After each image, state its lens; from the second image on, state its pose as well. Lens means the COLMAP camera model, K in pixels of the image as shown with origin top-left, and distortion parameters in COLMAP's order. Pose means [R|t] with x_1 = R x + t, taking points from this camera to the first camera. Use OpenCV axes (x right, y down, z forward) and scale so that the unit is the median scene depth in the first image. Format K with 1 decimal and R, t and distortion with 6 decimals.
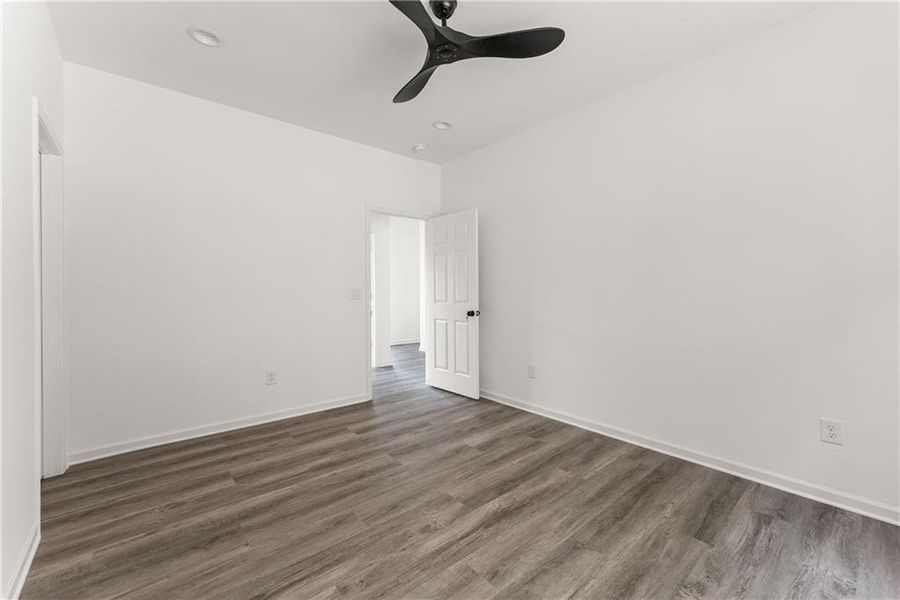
lens RADIAL K [[361.9, 0, 450.0], [0, 361.9, 300.0], [0, 0, 1]] dist [-0.008695, -0.000035]
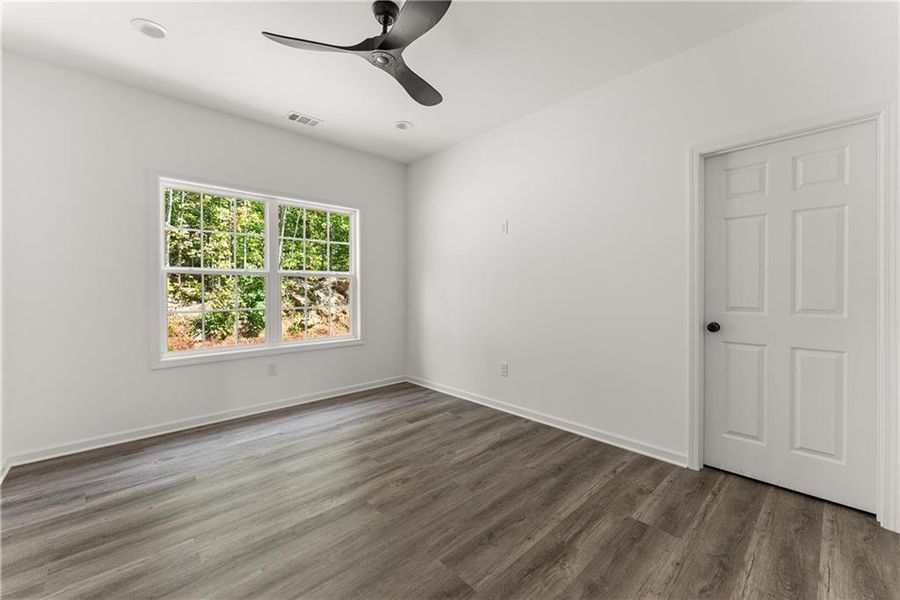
lens RADIAL K [[361.9, 0, 450.0], [0, 361.9, 300.0], [0, 0, 1]] dist [-0.008695, -0.000035]
pose [[-0.998747, 0.003082, -0.049940, -0.146393], [0.000138, 0.998267, 0.058854, -0.053590], [0.050034, 0.058773, -0.997017, 2.013955]]
